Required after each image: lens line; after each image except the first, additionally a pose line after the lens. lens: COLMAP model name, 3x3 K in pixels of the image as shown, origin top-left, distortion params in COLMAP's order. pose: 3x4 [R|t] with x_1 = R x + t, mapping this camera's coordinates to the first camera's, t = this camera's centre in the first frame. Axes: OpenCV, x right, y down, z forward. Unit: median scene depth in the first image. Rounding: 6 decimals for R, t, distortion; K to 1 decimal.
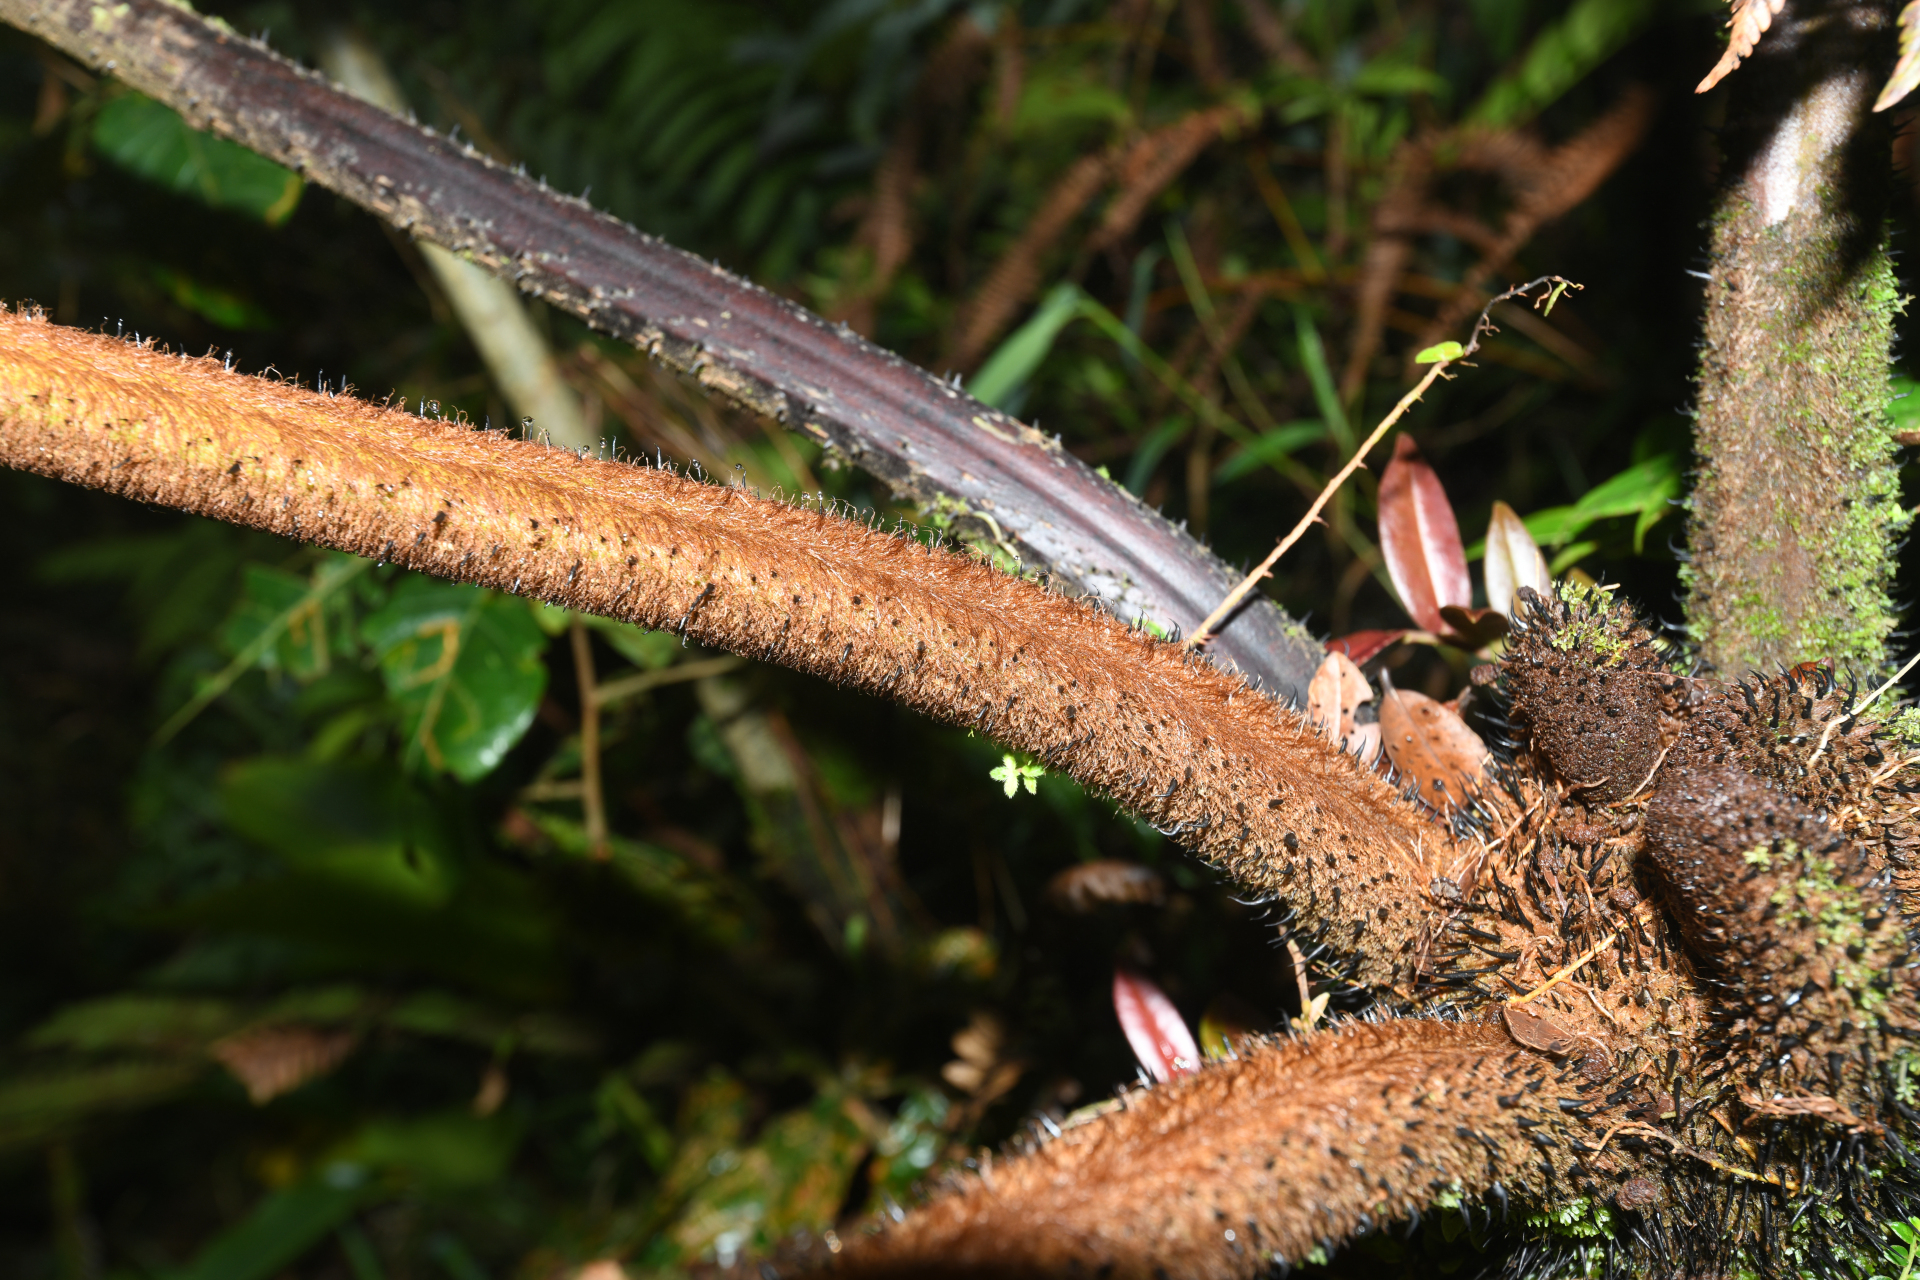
lens RADIAL K [[1804.8, 0, 969.5], [0, 1804.8, 645.1], [0, 0, 1]] dist [0.044384, -0.006822]
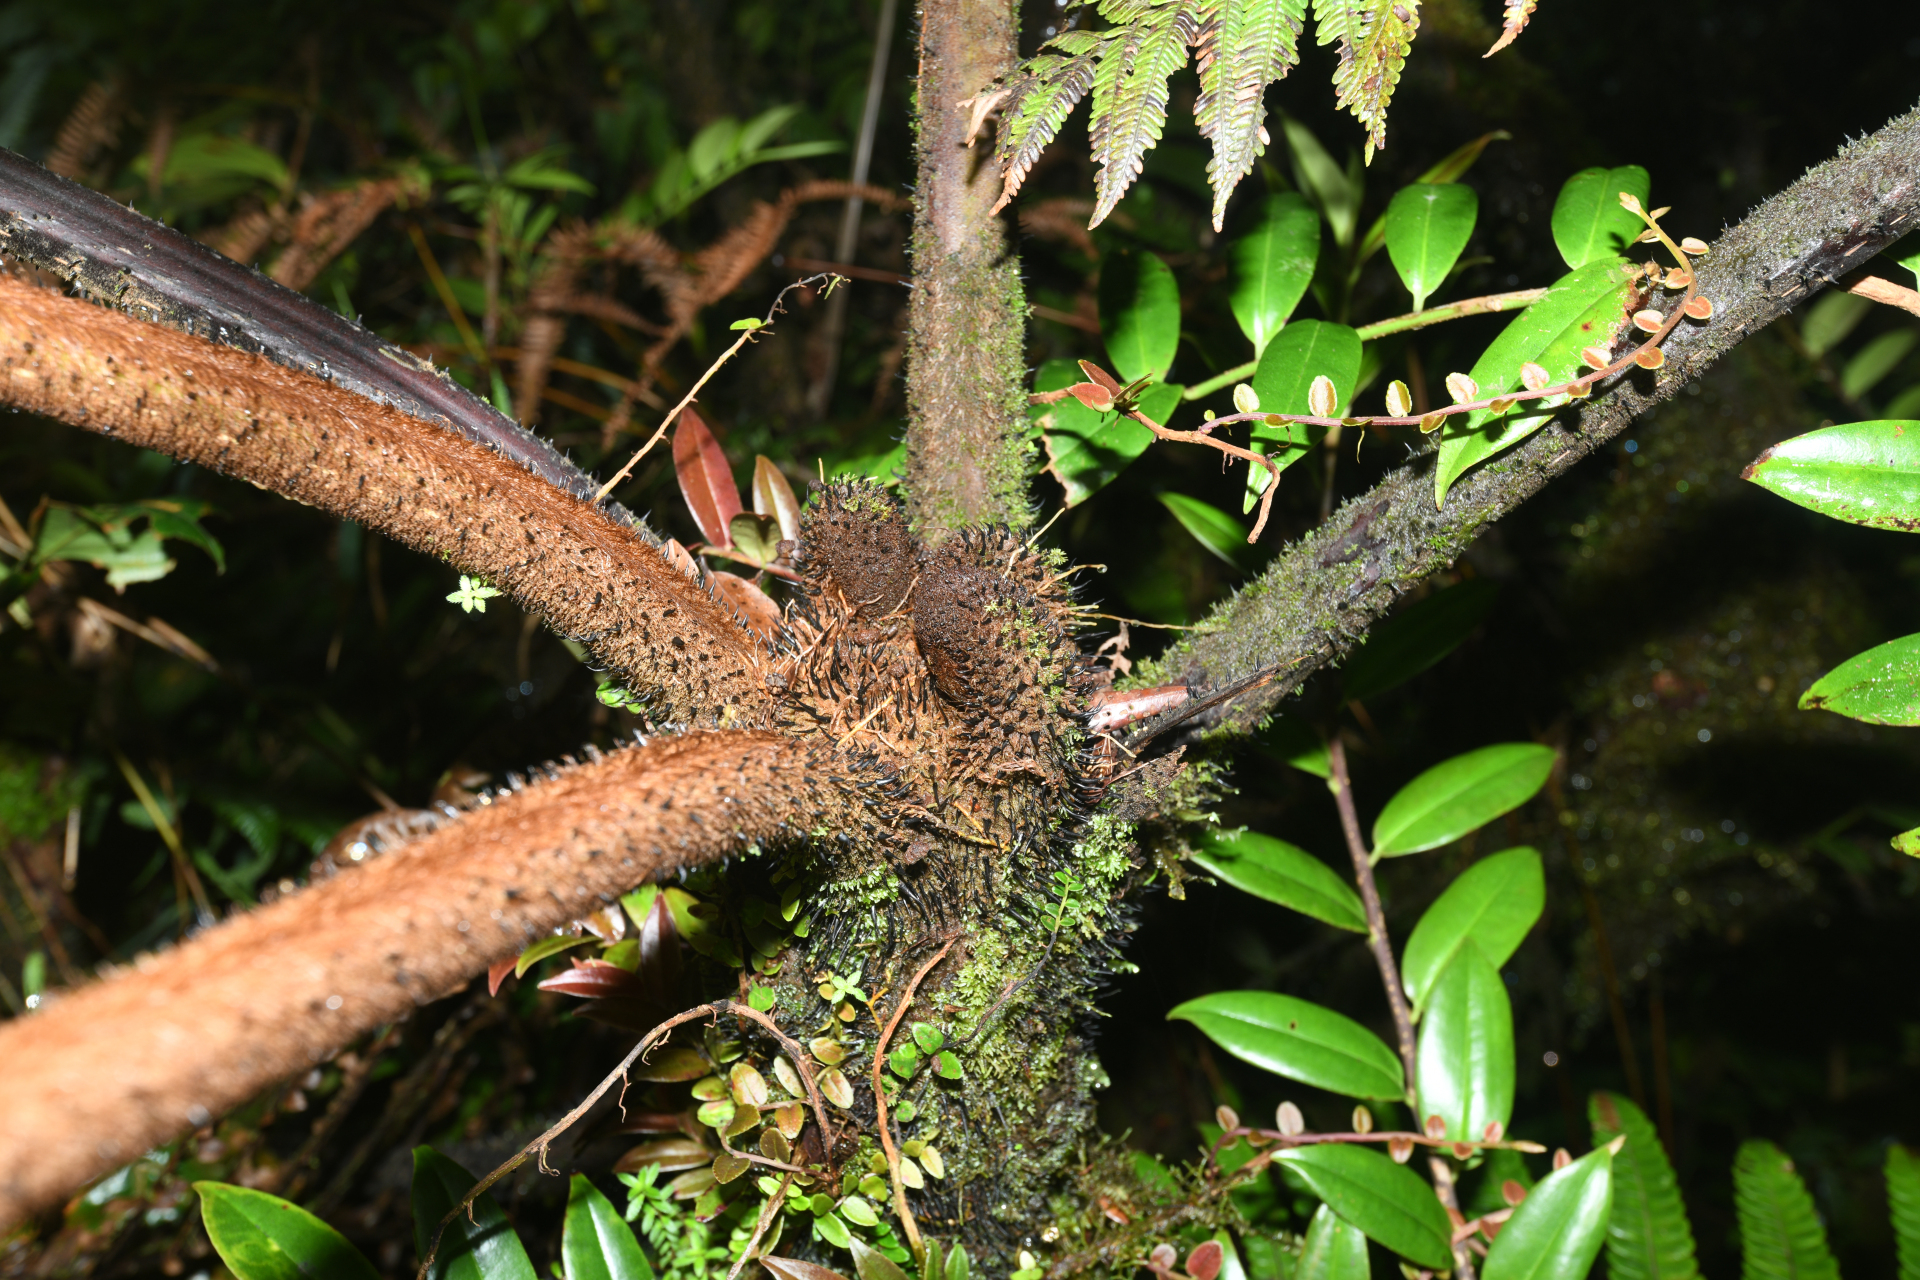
lens RADIAL K [[1821.2, 0, 960.0], [0, 1821.2, 640.0], [0, 0, 1]] dist [0.067030, -0.078524]
pose [[0.880919, 0.000623, 0.473266, -0.302162], [0.033819, 0.997360, -0.064263, 0.209674], [-0.472057, 0.072616, 0.878572, -0.343011]]
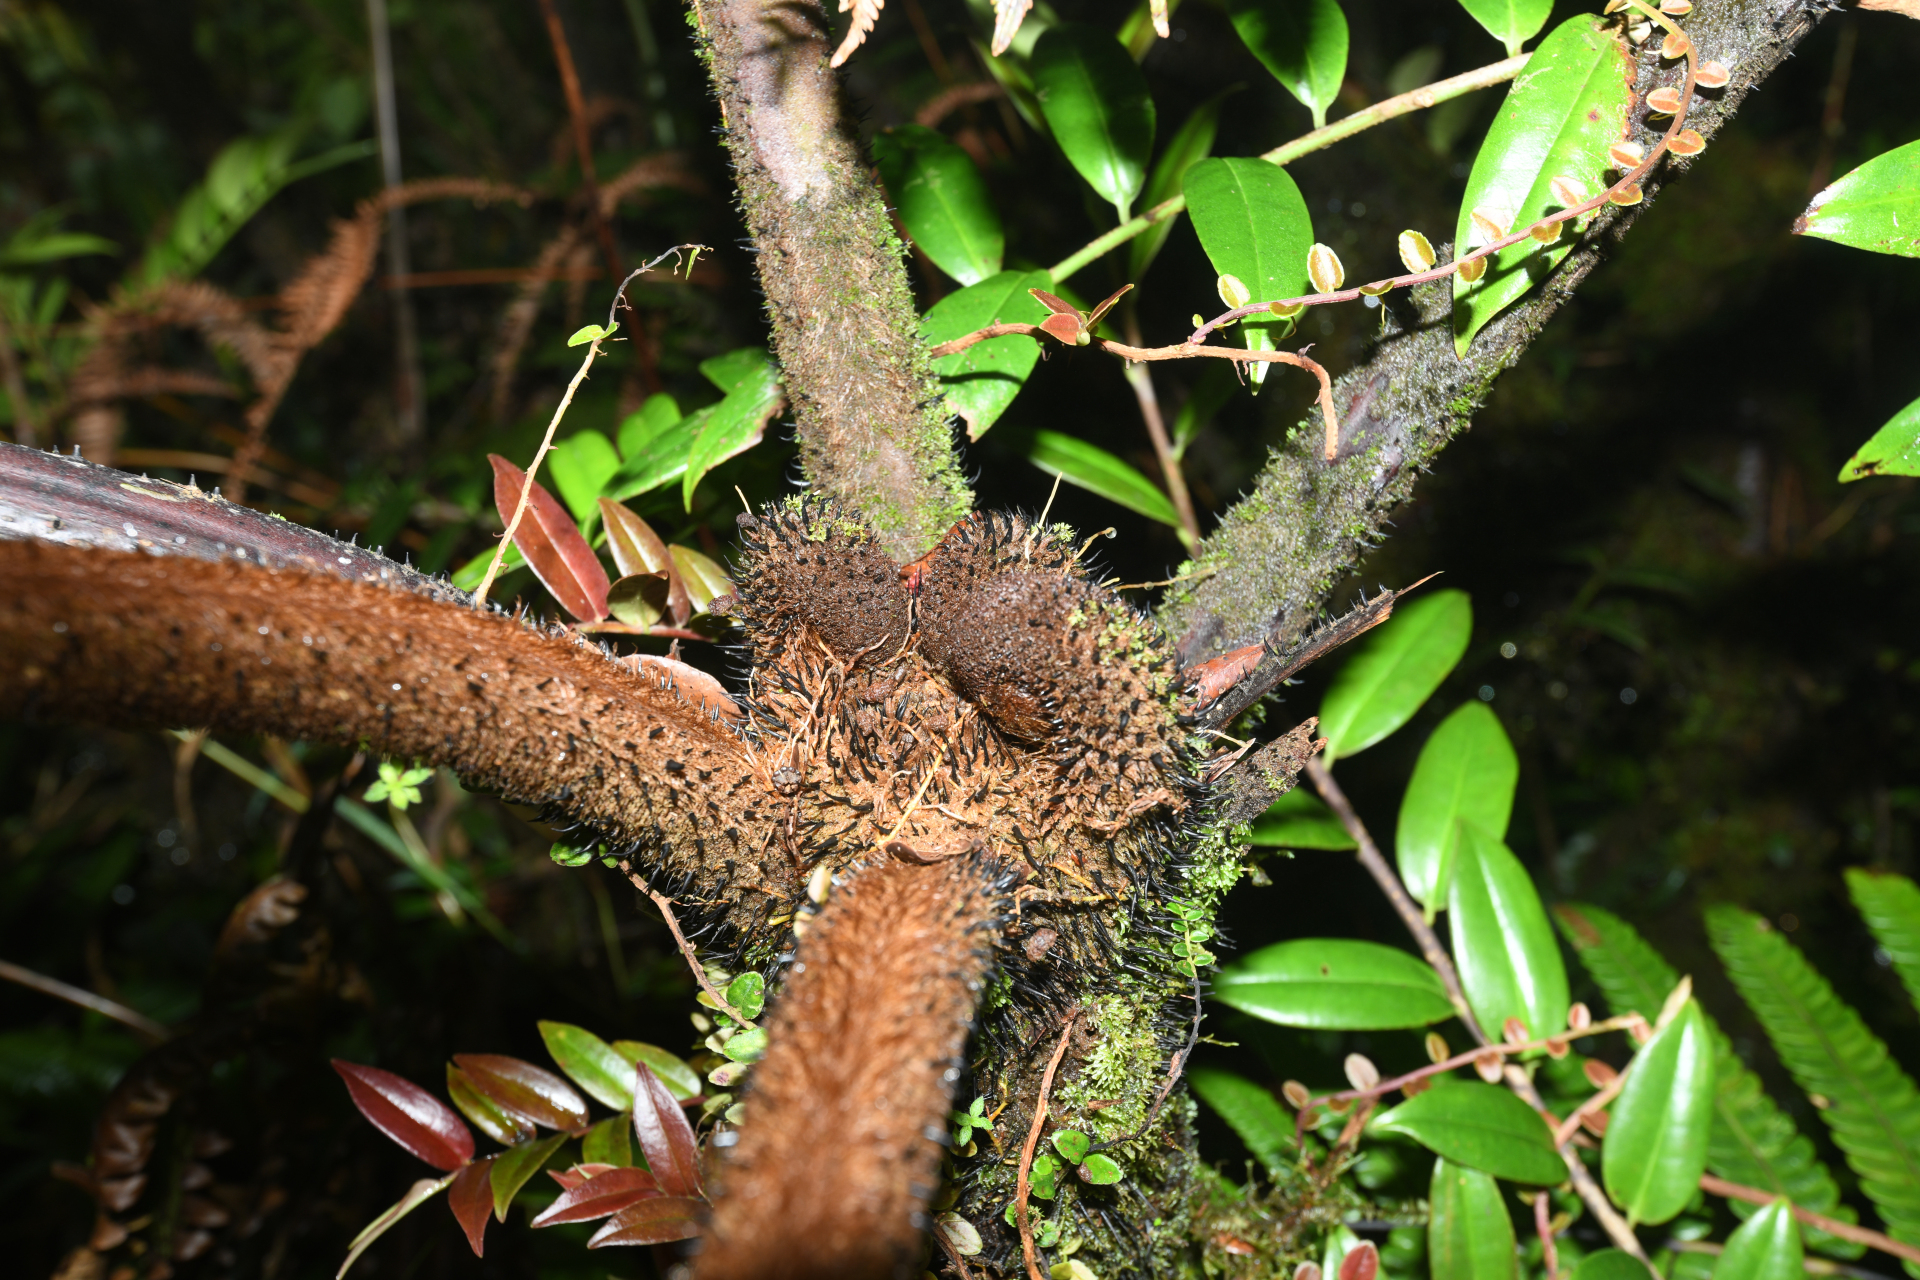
lens RADIAL K [[1804.8, 0, 969.5], [0, 1804.8, 645.1], [0, 0, 1]] dist [0.044384, -0.006822]
pose [[0.722316, -0.232529, 0.651299, -0.375438], [0.297195, 0.954750, 0.011267, 0.082603], [-0.624448, 0.185424, 0.758738, 0.083219]]
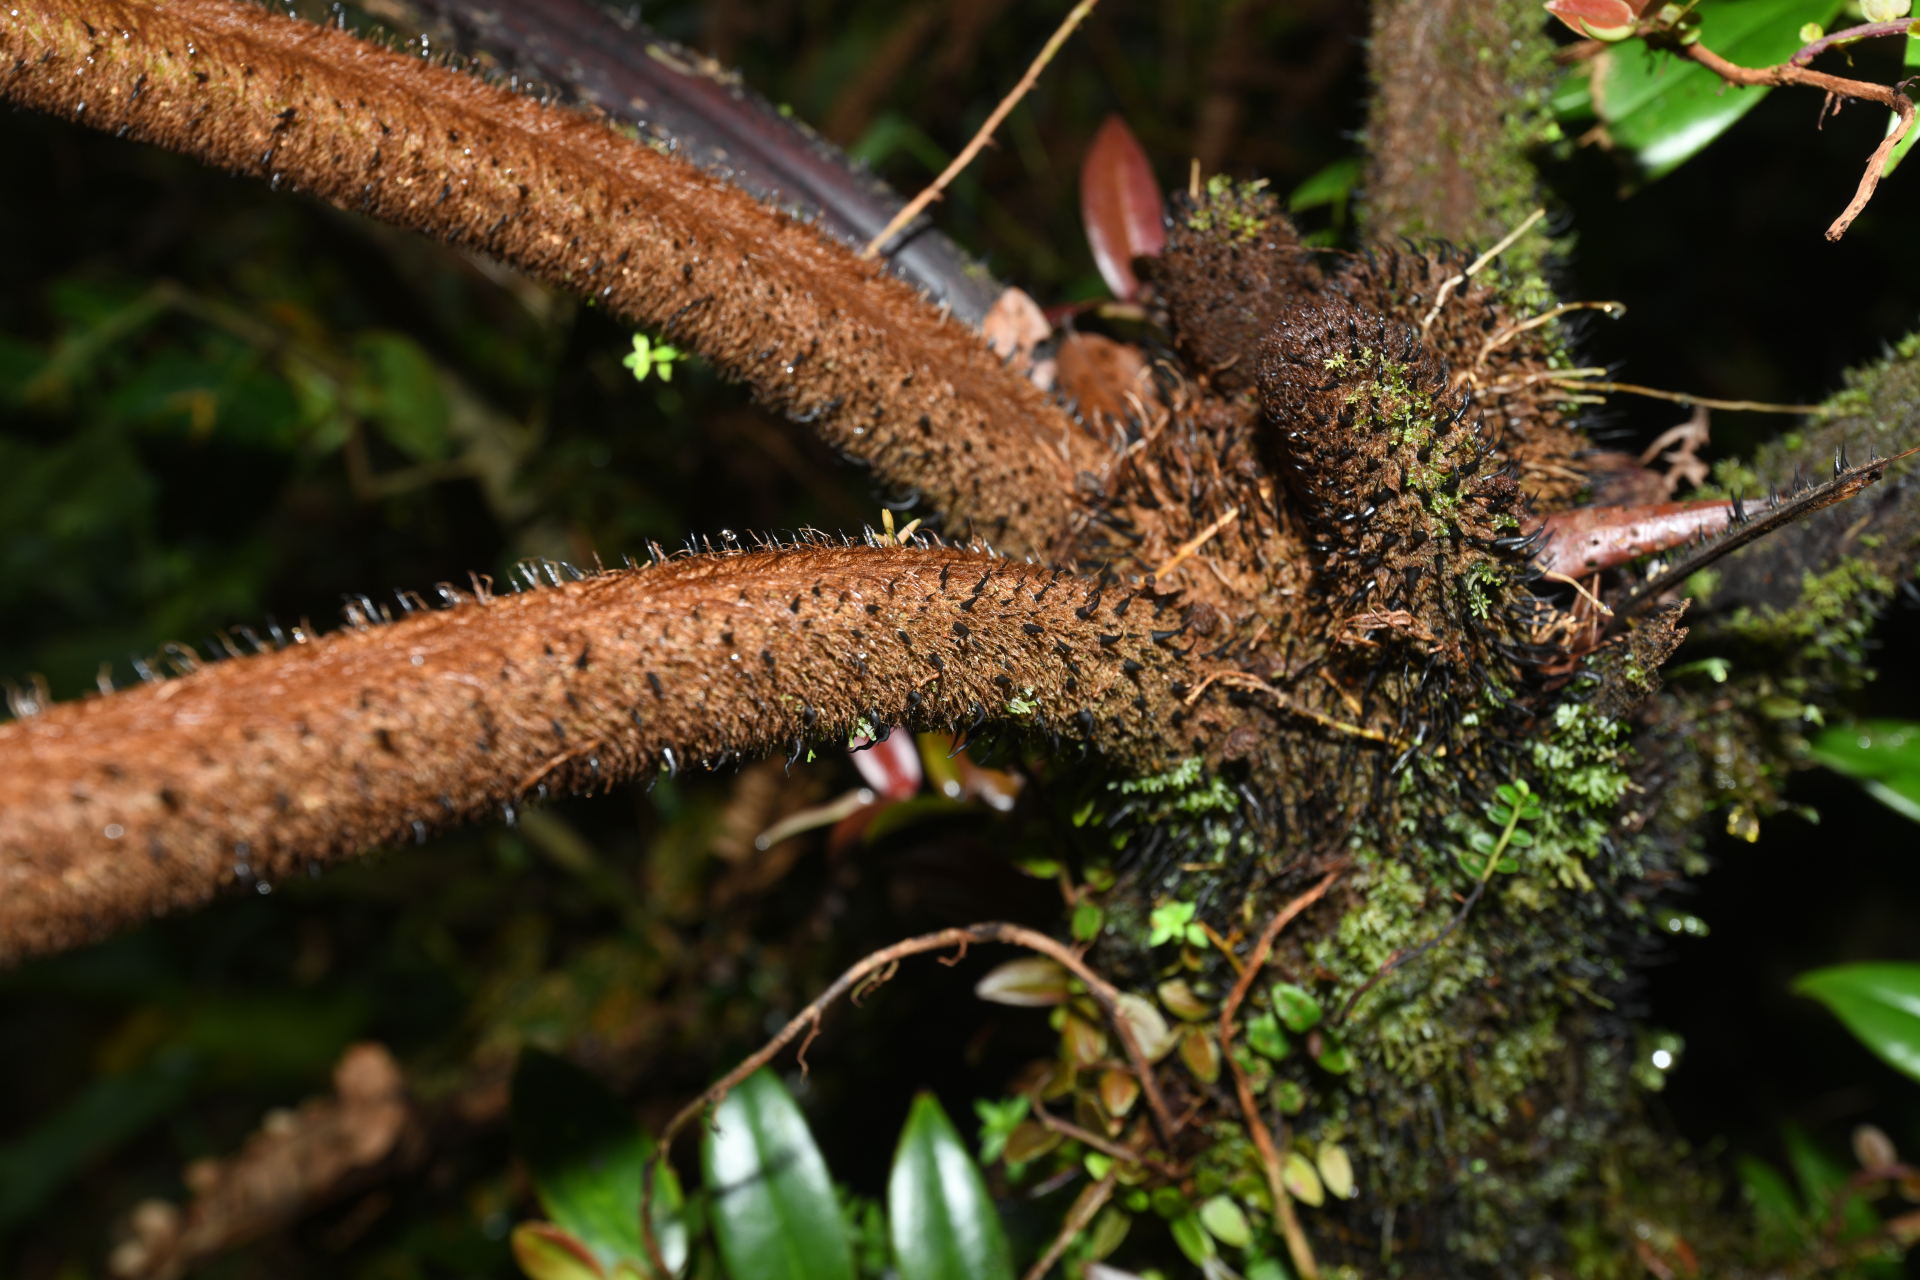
lens RADIAL K [[1804.8, 0, 969.5], [0, 1804.8, 645.1], [0, 0, 1]] dist [0.044384, -0.006822]
pose [[0.998353, 0.005532, 0.057107, 0.150373], [-0.007169, 0.999568, 0.028494, 0.205858], [-0.056925, -0.028856, 0.997961, 0.017722]]
